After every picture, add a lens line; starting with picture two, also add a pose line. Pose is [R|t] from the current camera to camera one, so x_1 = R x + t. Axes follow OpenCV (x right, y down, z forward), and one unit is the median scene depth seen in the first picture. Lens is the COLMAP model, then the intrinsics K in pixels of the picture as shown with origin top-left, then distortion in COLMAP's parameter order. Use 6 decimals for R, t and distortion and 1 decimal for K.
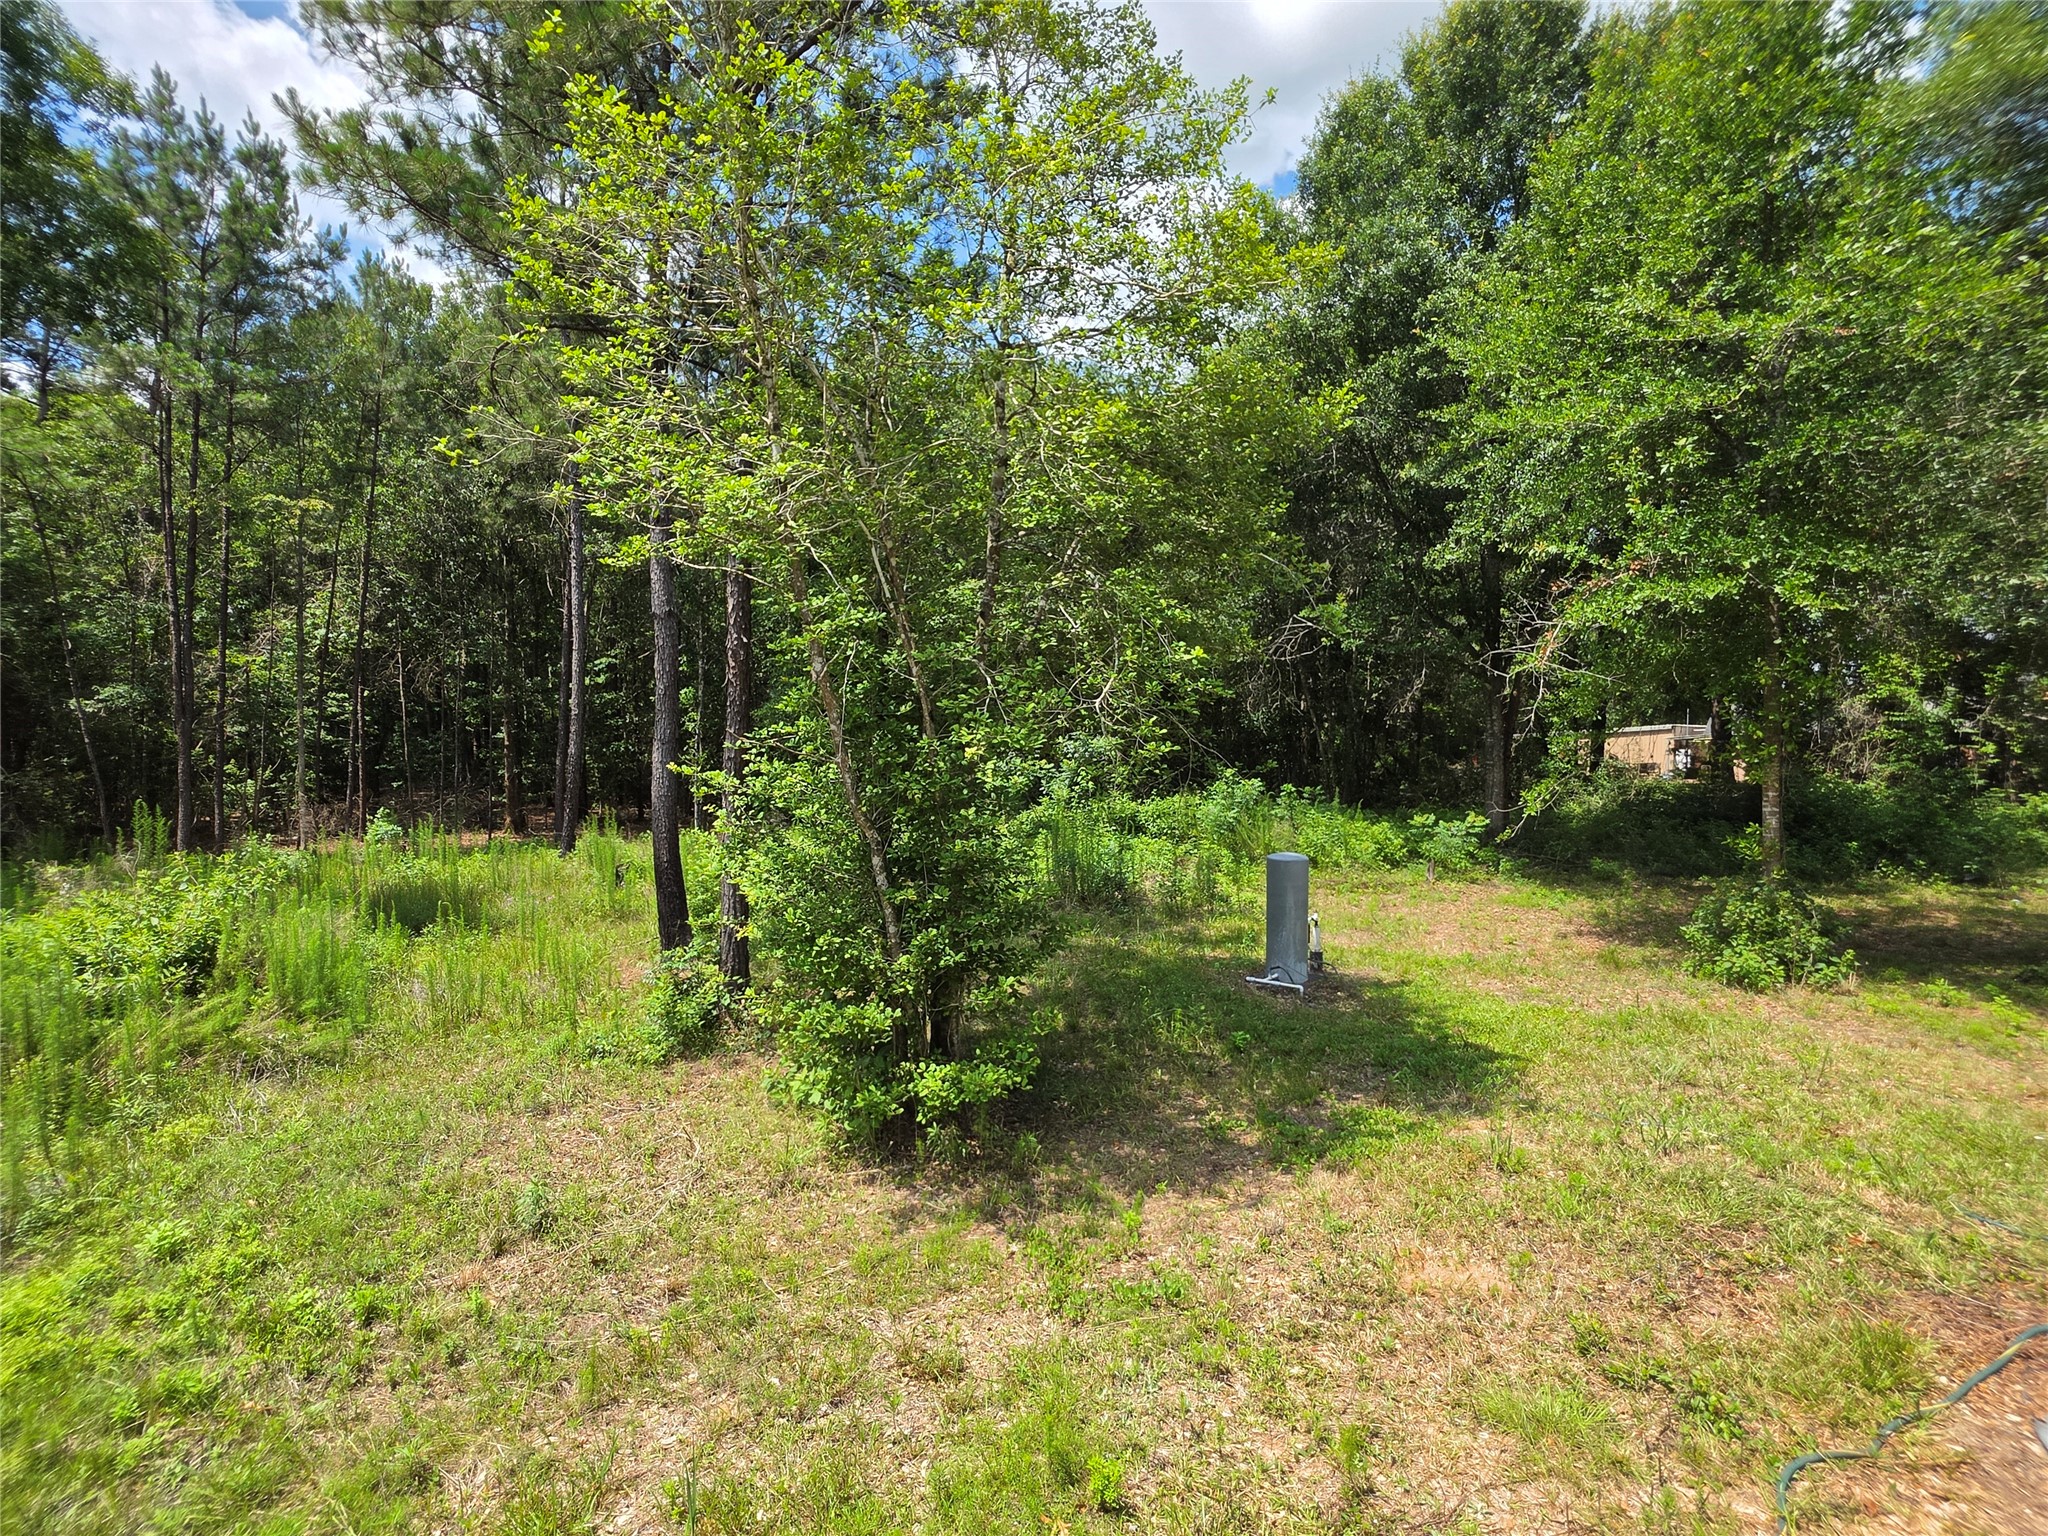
lens RADIAL K [[976.2, 0, 1008.2], [0, 976.2, 770.3], [0, 0, 1]] dist [-0.011920, 0.002882]
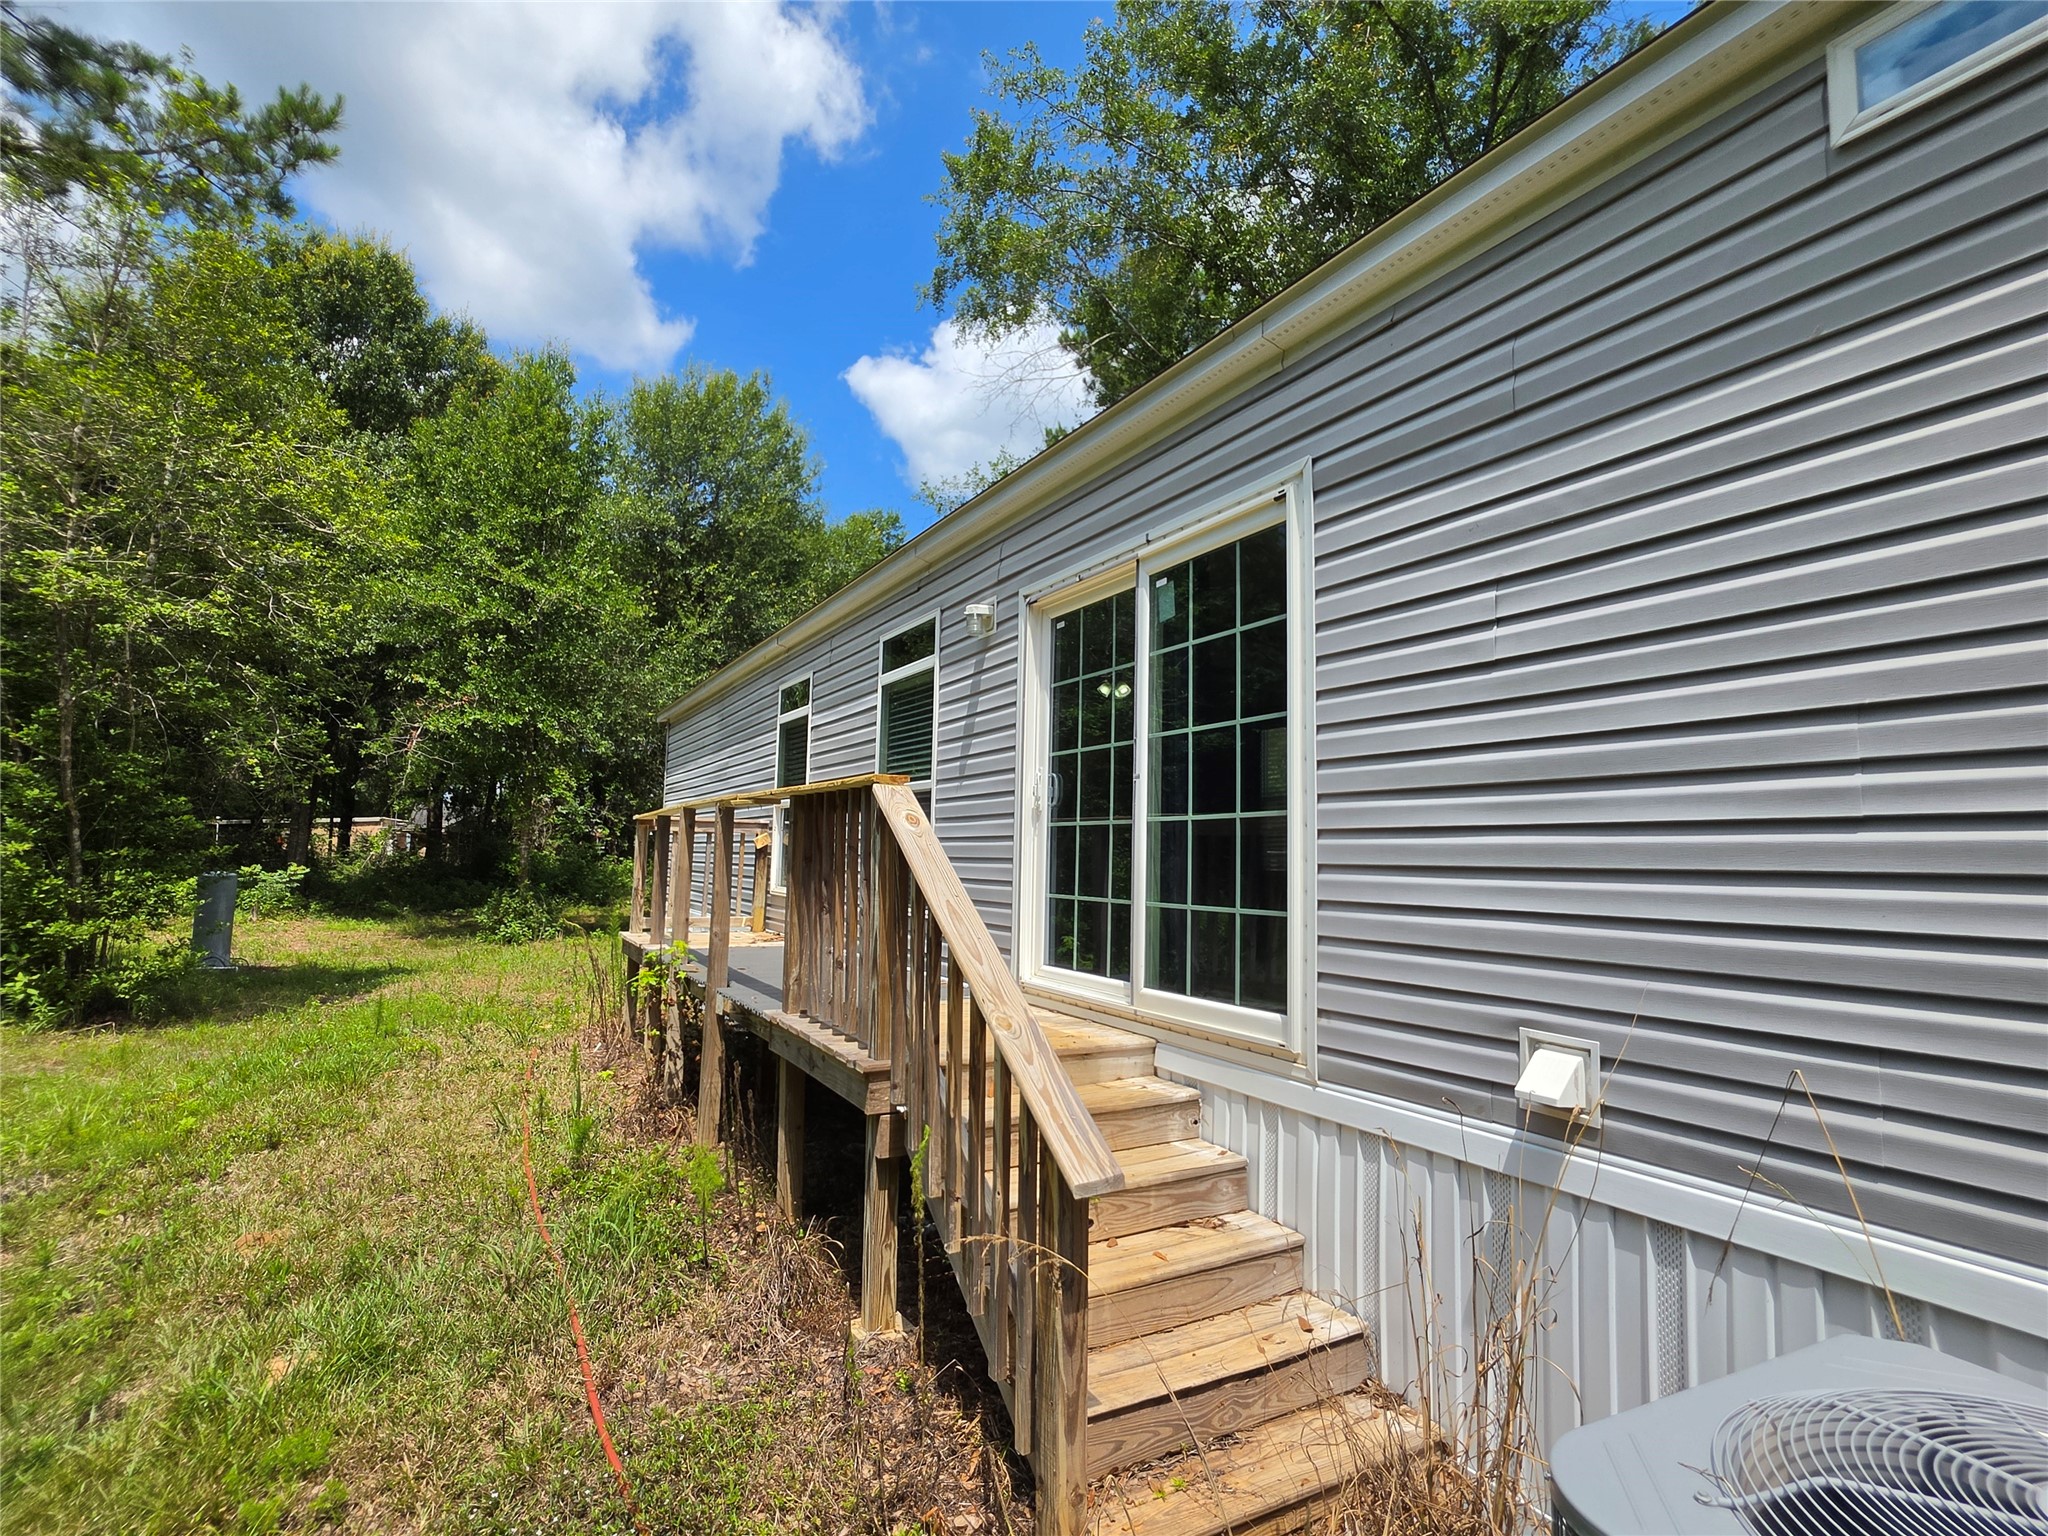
lens RADIAL K [[976.2, 0, 1013.8], [0, 976.2, 775.7], [0, 0, 1]] dist [-0.011920, 0.002882]
pose [[0.358391, 0.089324, 0.929289, -0.443320], [0.003618, 0.995272, -0.097062, 0.069553], [-0.933565, 0.038148, 0.356373, -0.376599]]
